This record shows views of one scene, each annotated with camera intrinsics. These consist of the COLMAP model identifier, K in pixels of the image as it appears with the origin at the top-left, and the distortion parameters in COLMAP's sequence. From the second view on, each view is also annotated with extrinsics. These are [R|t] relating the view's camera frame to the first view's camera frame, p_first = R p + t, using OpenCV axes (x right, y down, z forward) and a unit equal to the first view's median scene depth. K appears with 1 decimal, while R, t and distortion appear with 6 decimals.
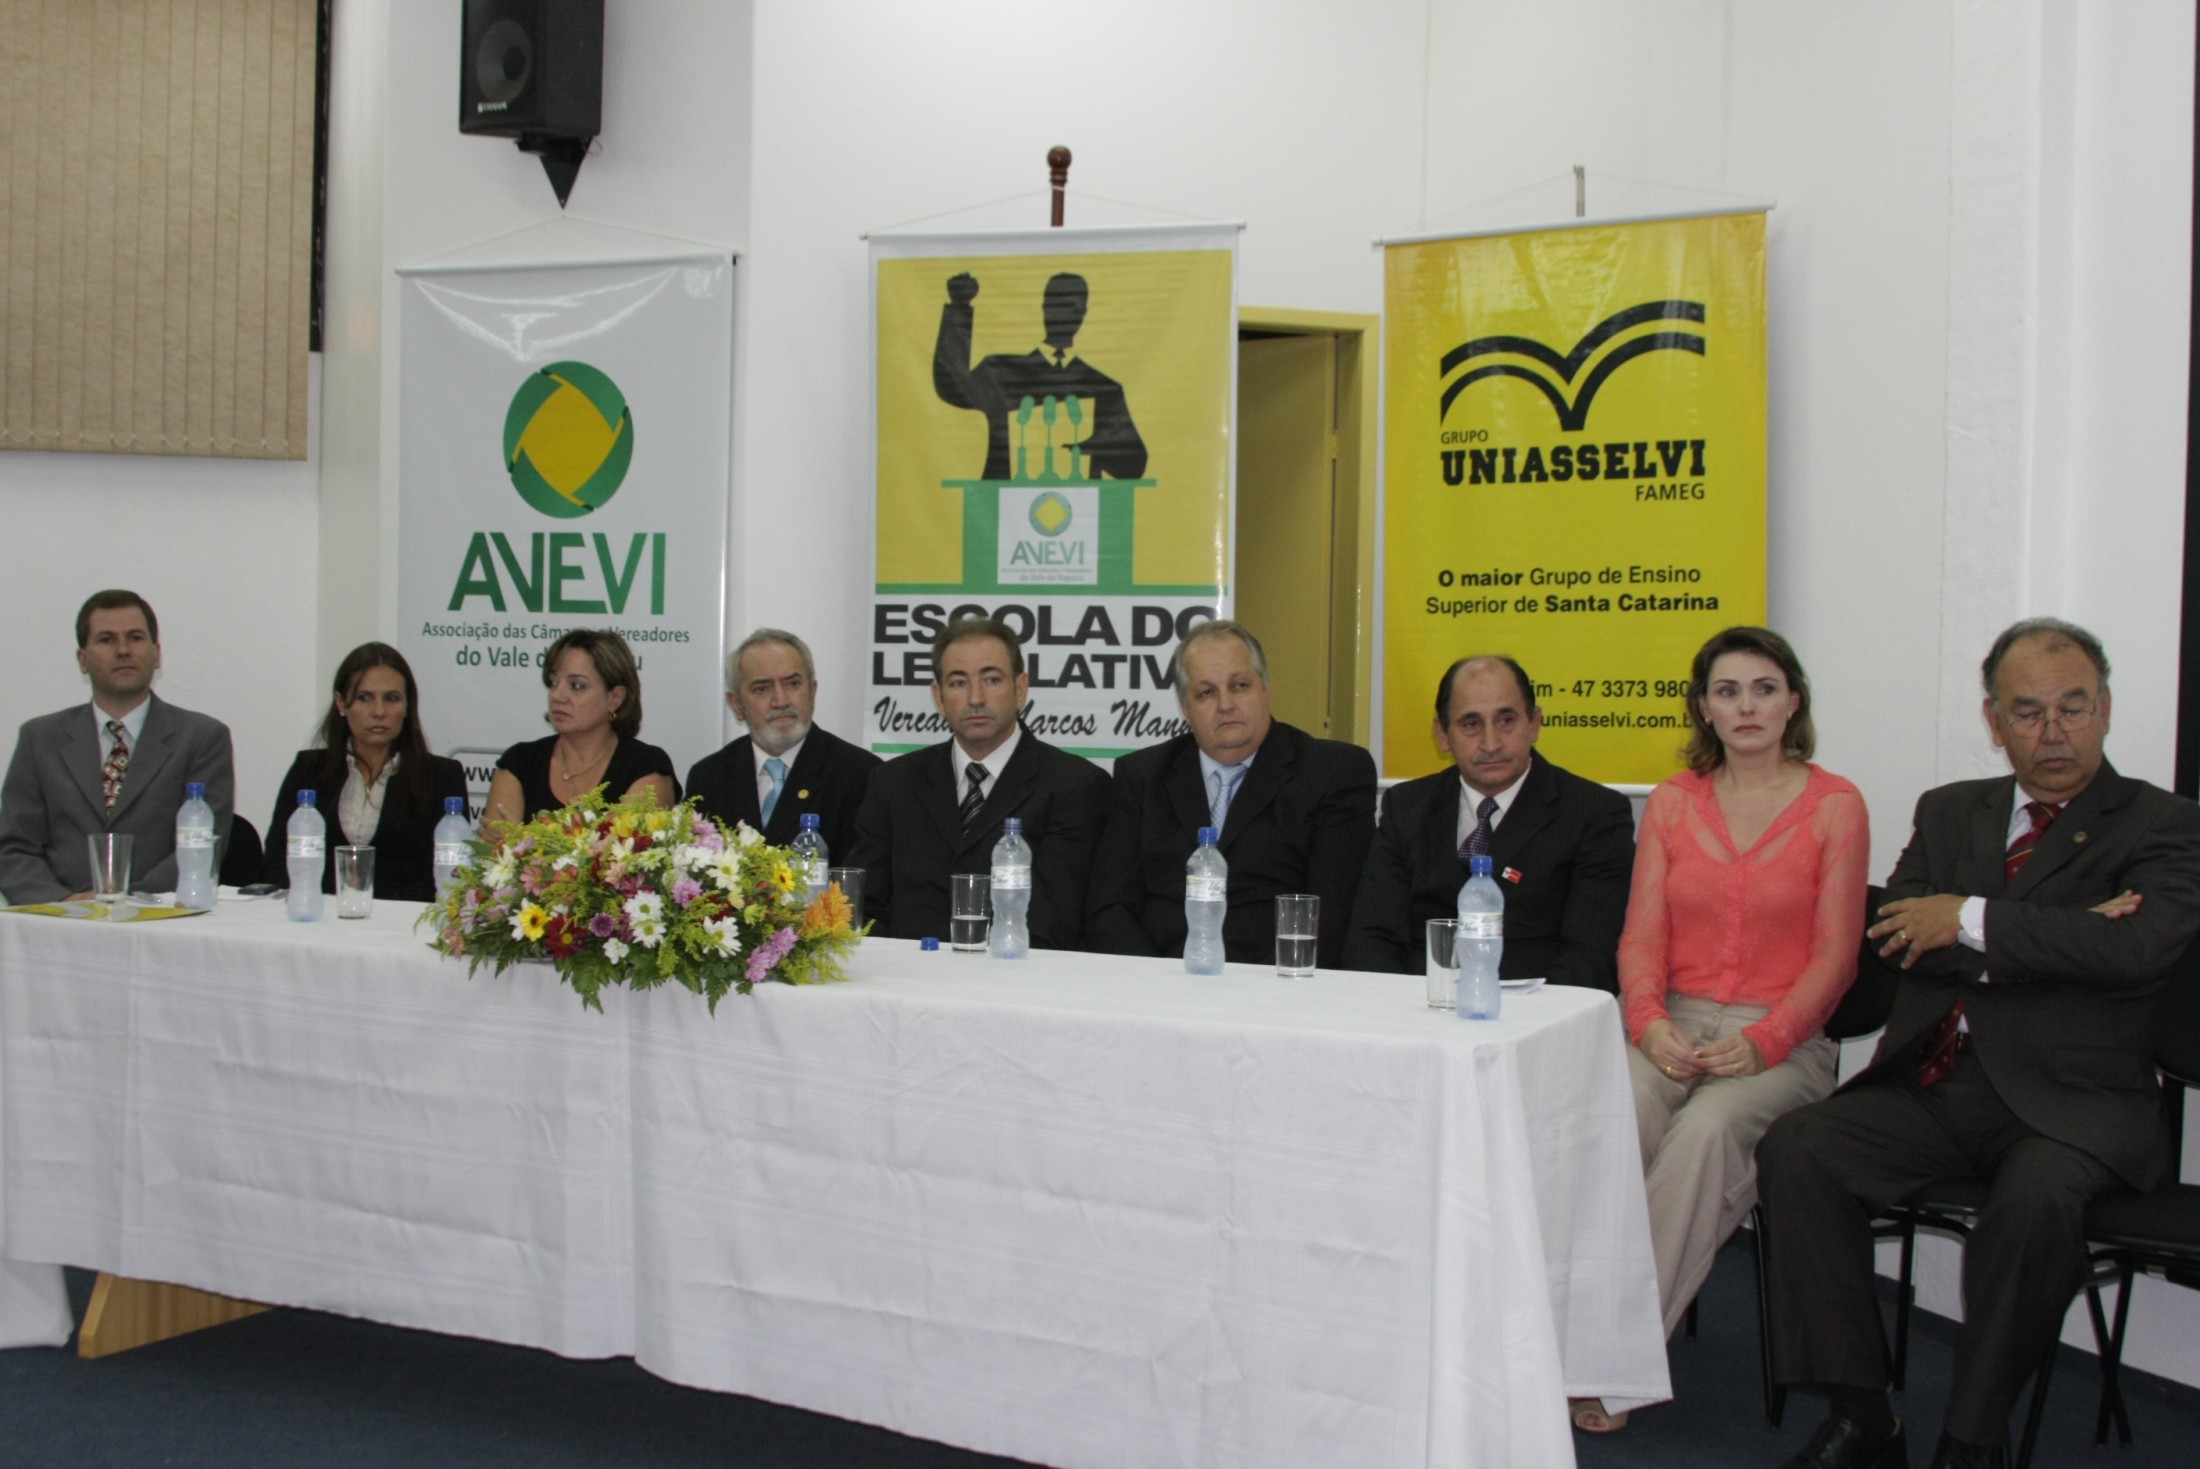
lens RADIAL K [[2814.6, 0, 1100.0], [0, 2814.6, 734.5], [0, 0, 1]] dist [-0.187302, 0.212912]
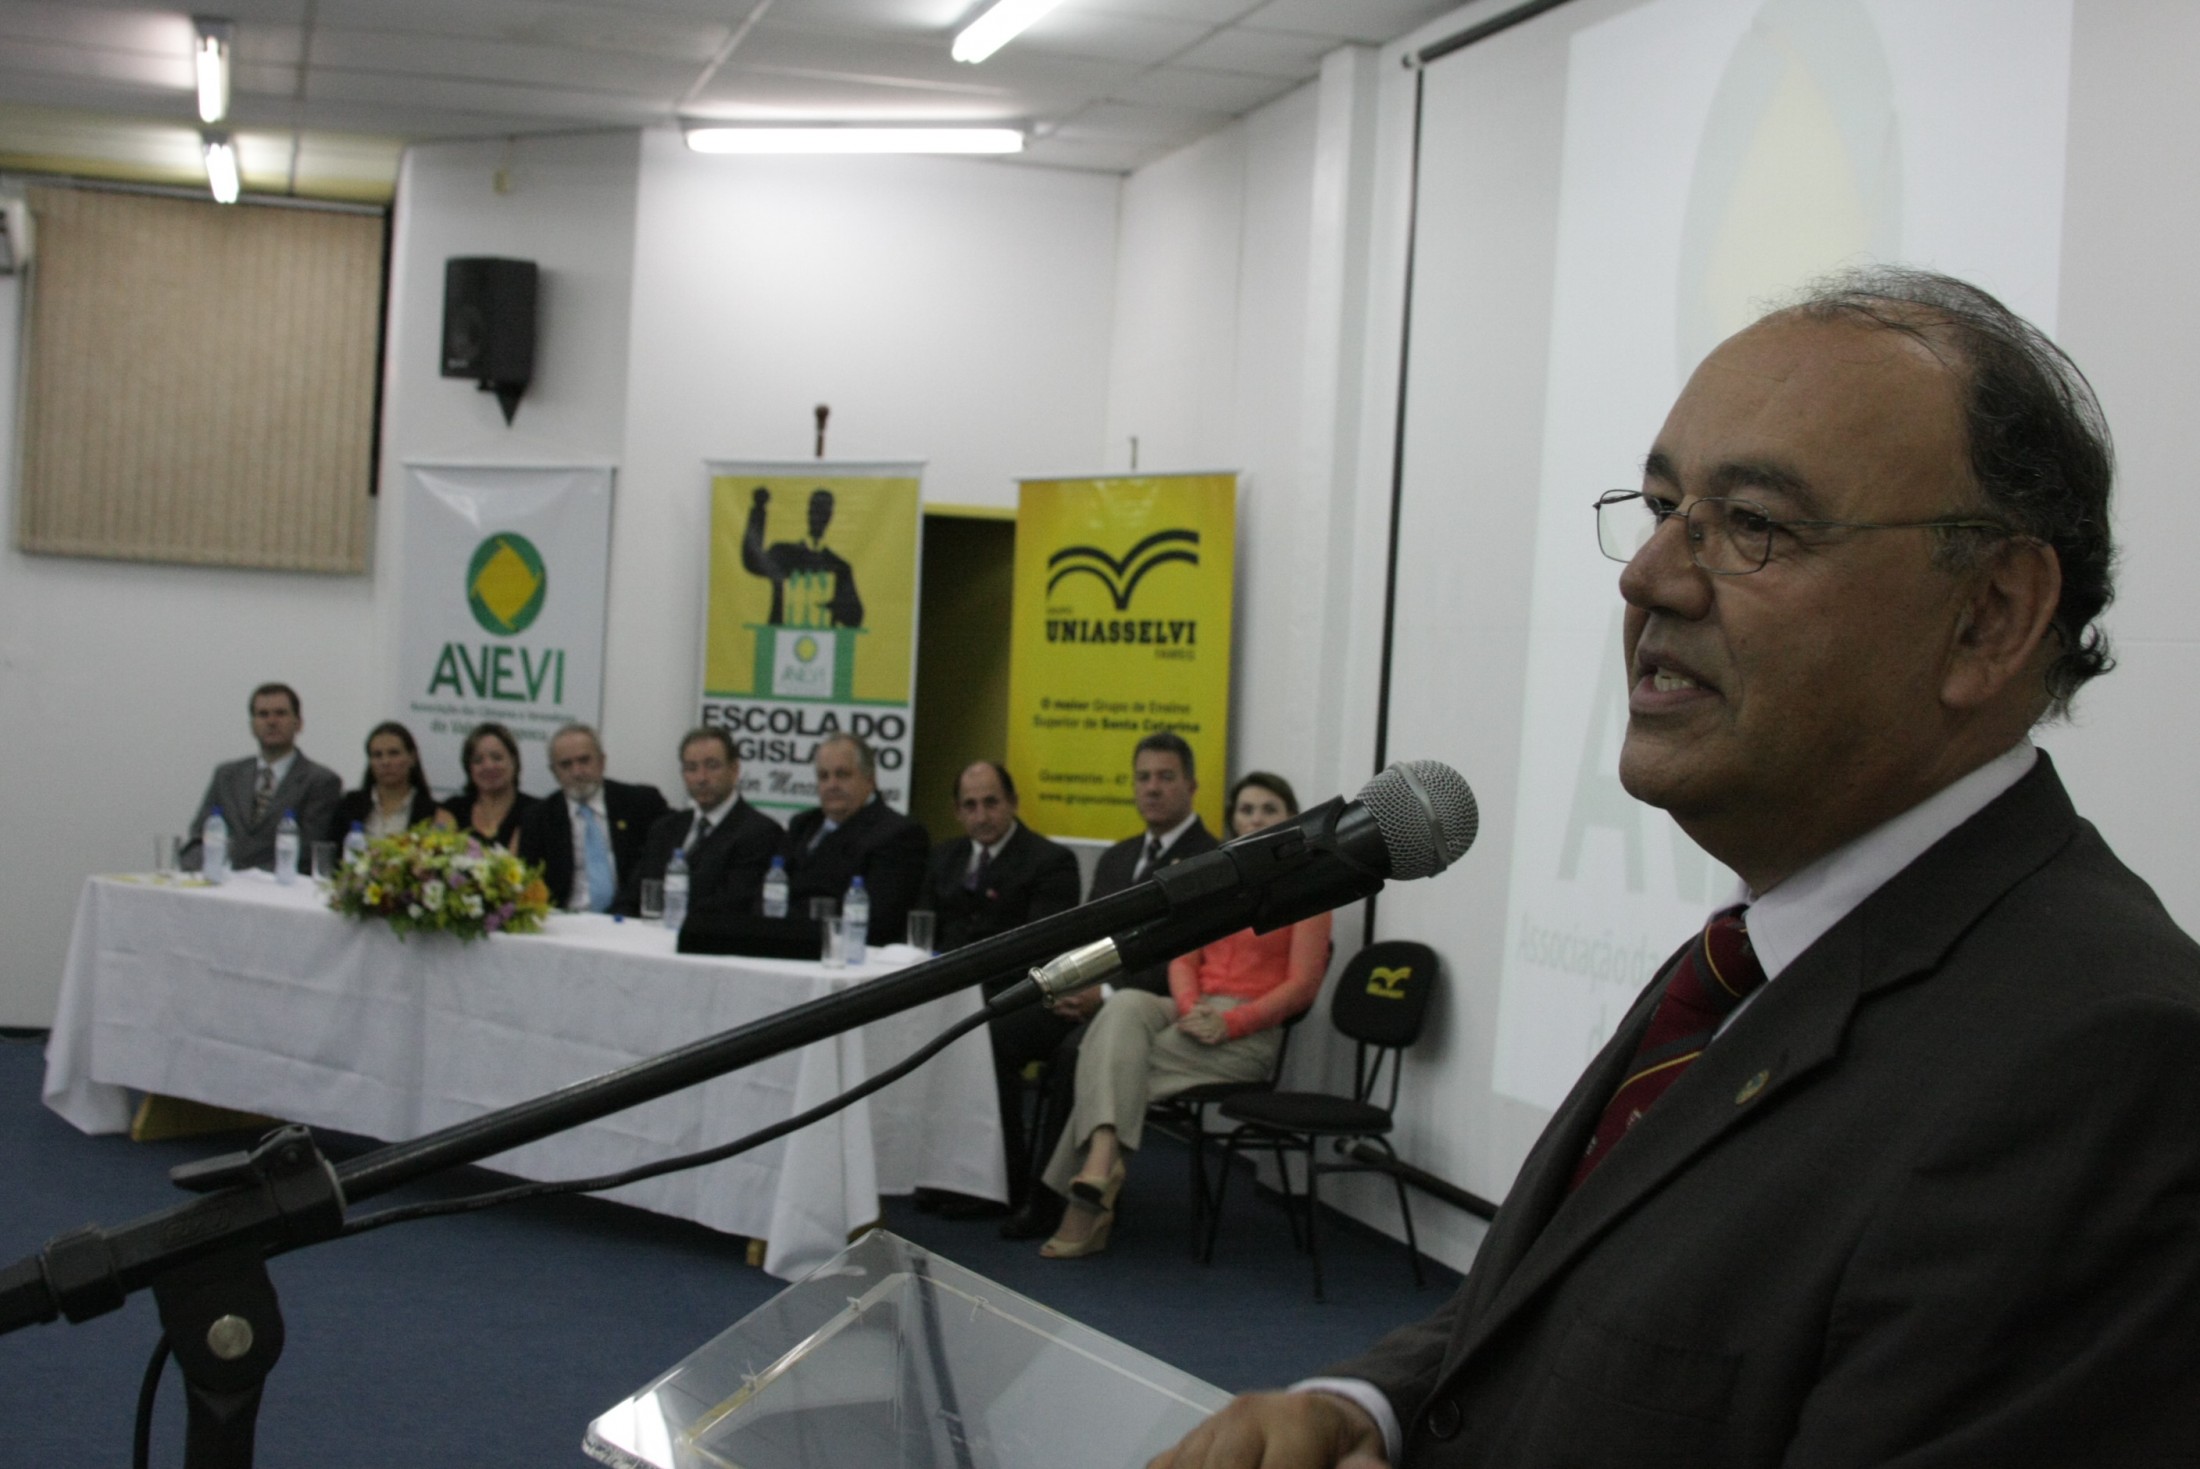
lens RADIAL K [[2820.0, 0, 1100.0], [0, 2820.0, 734.5], [0, 0, 1]] dist [-0.168888, 0.188188]
pose [[0.996300, 0.037568, -0.077302, 0.264666], [-0.038603, 0.999183, -0.011948, -0.021370], [0.076790, 0.014888, 0.996936, -0.504058]]
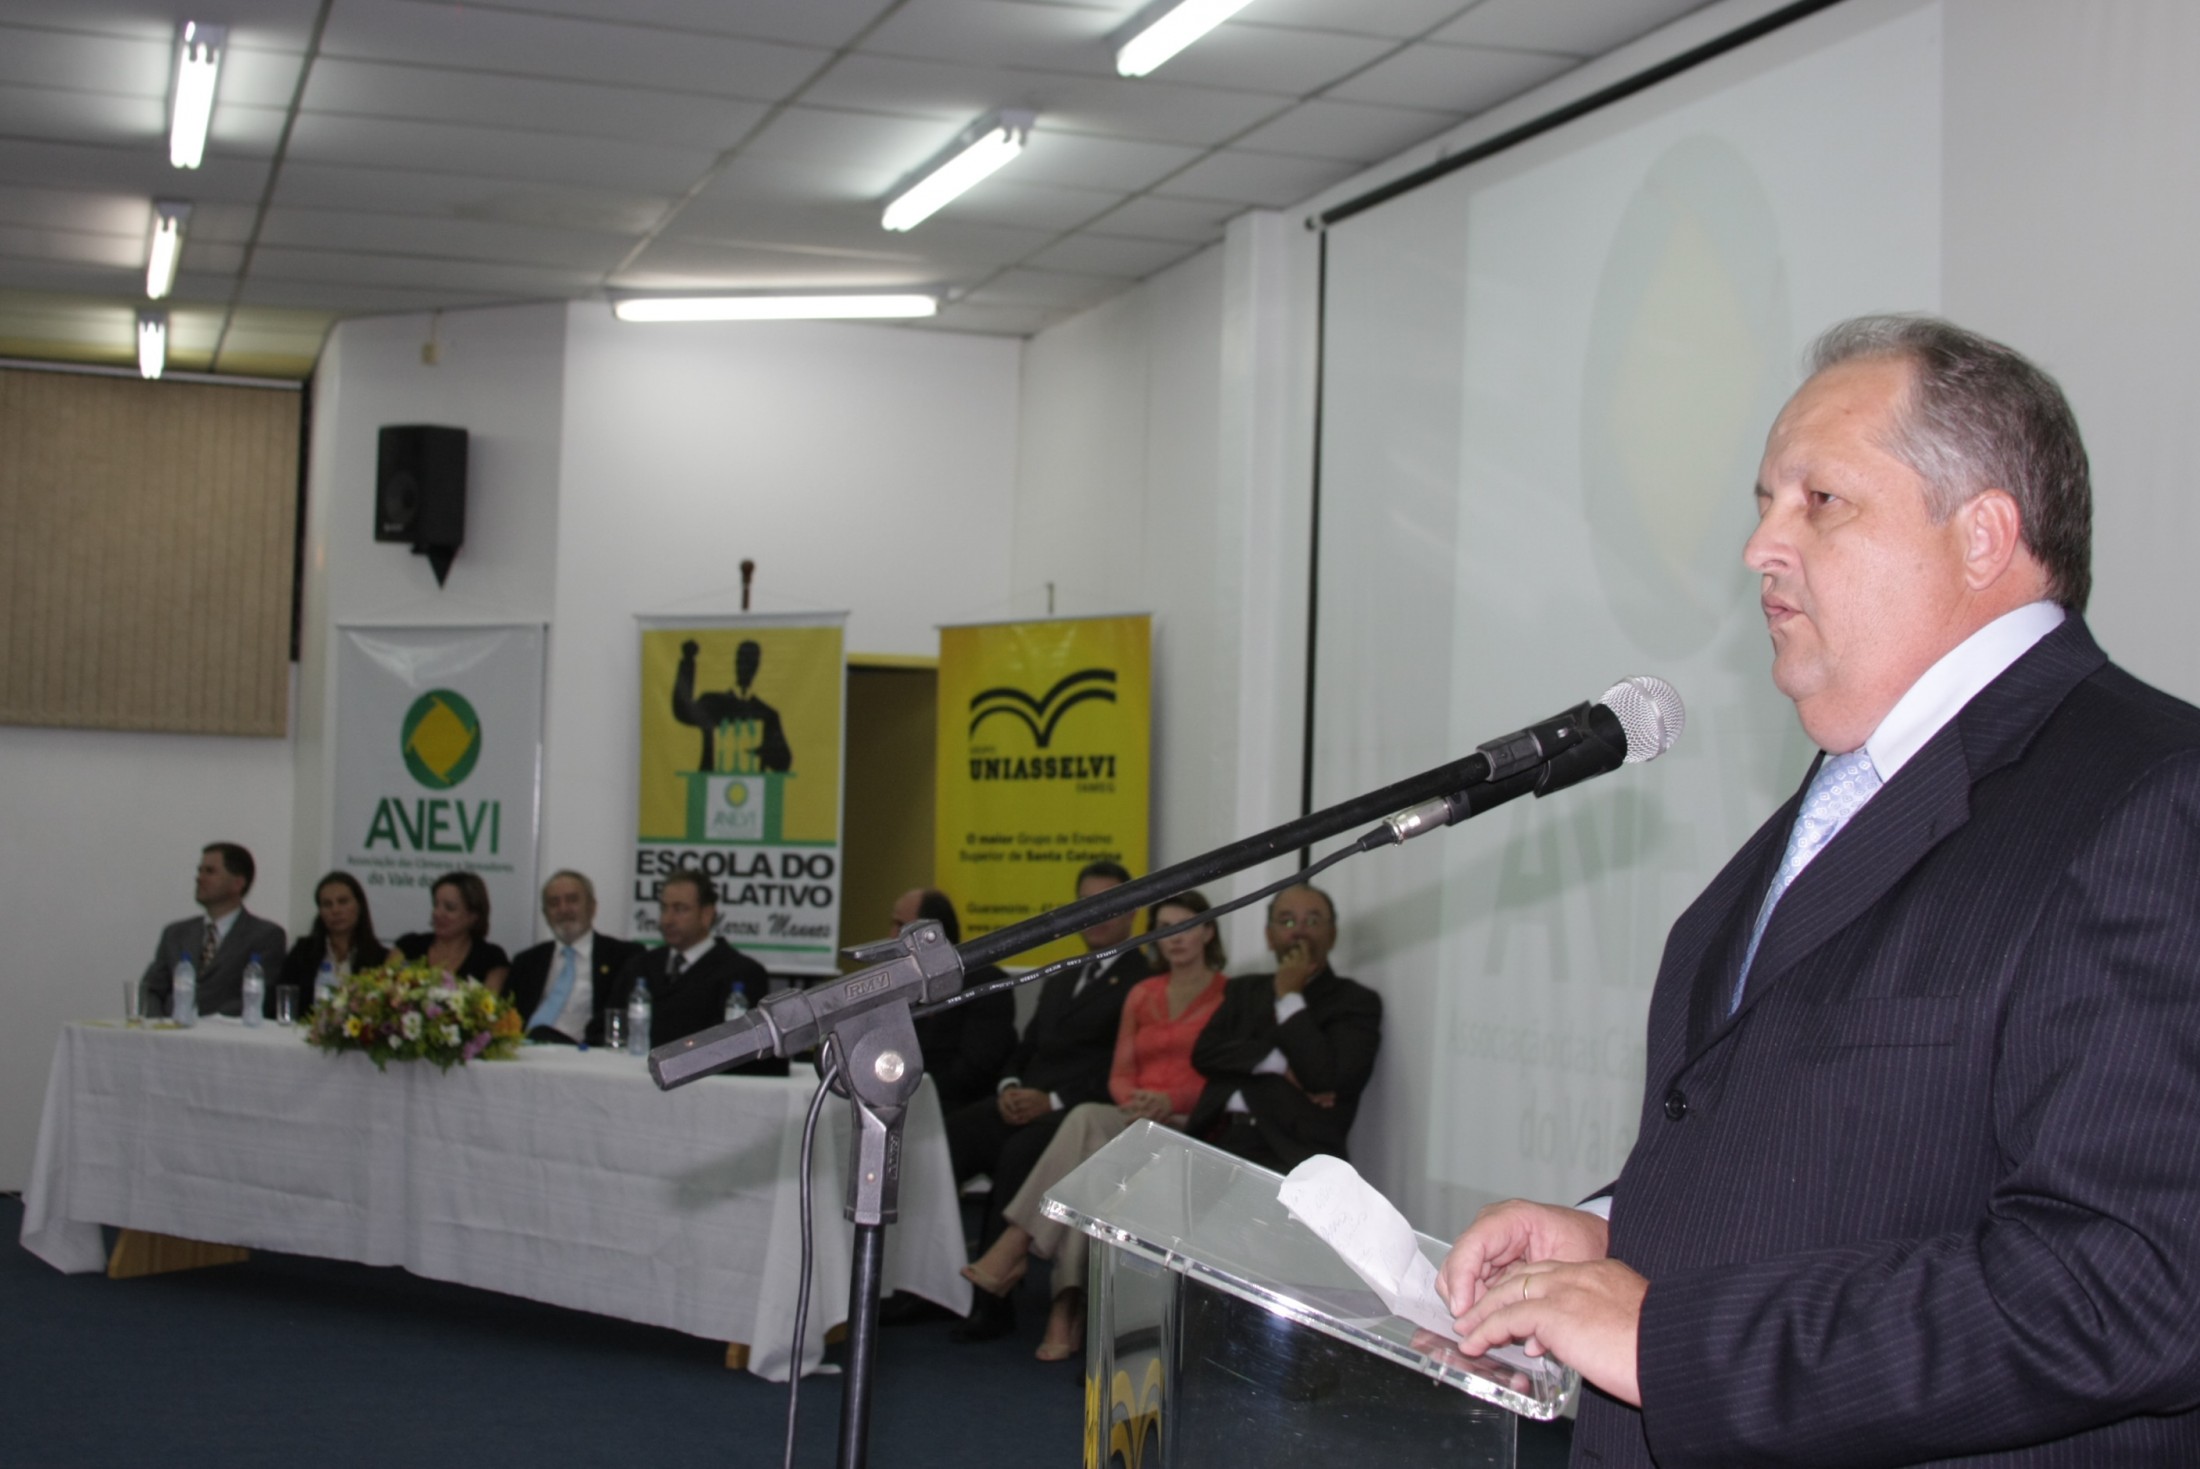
lens RADIAL K [[2814.6, 0, 1100.0], [0, 2814.6, 734.5], [0, 0, 1]] dist [-0.187302, 0.212912]
pose [[0.999761, 0.008830, -0.019988, 0.222289], [-0.010305, 0.997136, -0.074926, 0.003860], [0.019269, 0.075114, 0.996989, -0.576115]]
